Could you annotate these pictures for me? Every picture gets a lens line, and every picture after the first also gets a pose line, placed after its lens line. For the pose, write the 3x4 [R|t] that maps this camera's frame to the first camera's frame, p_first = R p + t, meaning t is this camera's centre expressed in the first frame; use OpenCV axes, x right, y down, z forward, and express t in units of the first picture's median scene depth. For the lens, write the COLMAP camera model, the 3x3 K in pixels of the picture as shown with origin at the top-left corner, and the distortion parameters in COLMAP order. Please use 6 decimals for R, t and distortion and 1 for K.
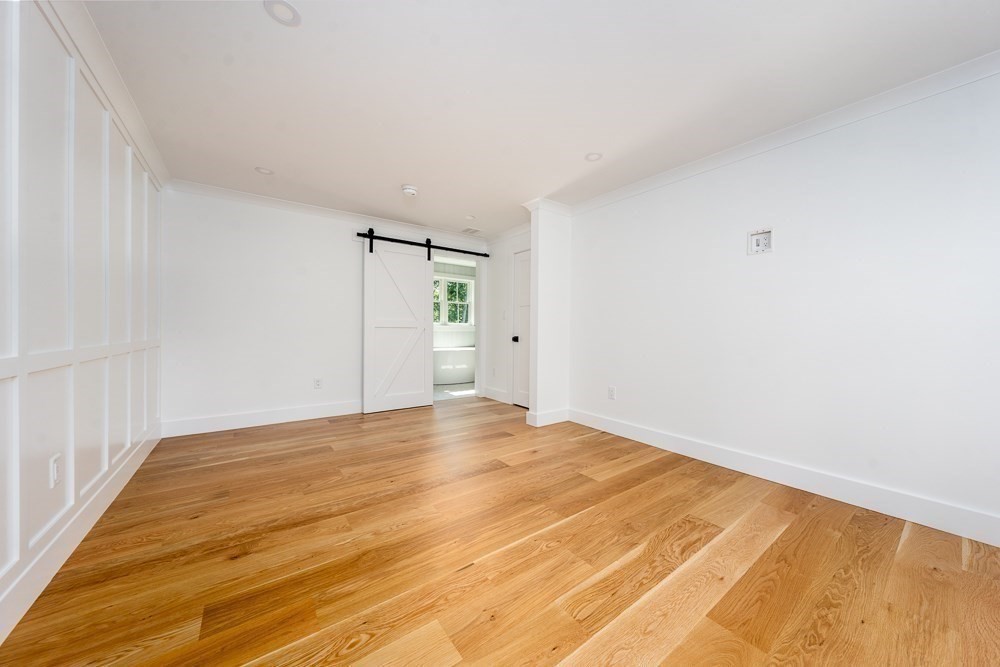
lens RADIAL K [[348.4, 0, 502.0], [0, 348.4, 331.4], [0, 0, 1]] dist [-0.002972, -0.000231]
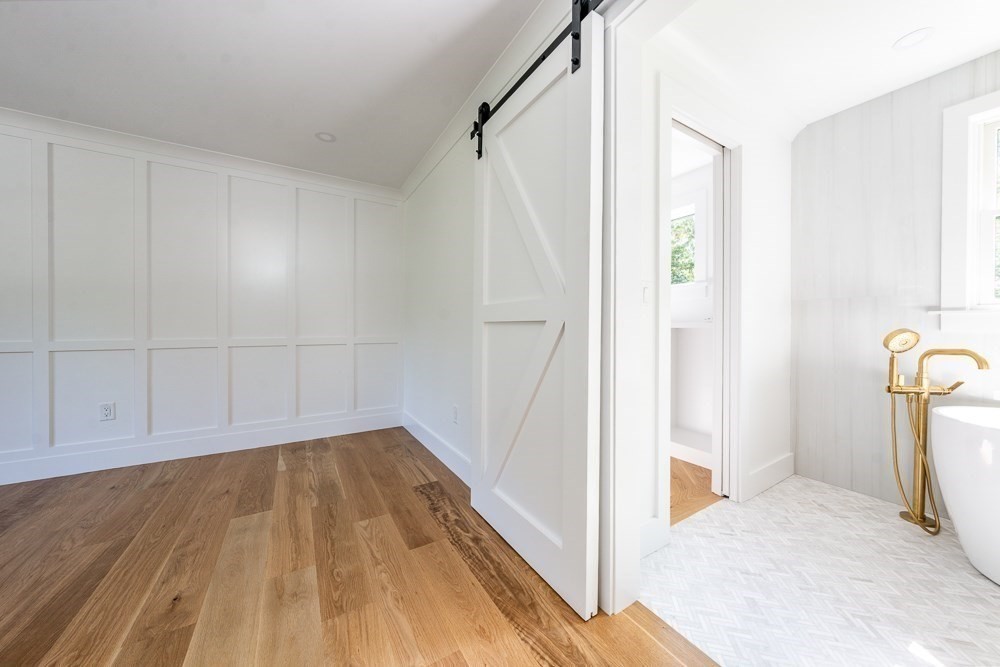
lens RADIAL K [[348.4, 0, 503.3], [0, 348.4, 328.5], [0, 0, 1]] dist [-0.002972, -0.000231]
pose [[-0.085560, -0.003434, -0.996327, 0.104253], [-0.010635, 0.999940, -0.002533, 0.000045], [0.996276, 0.010379, -0.085591, 1.668643]]
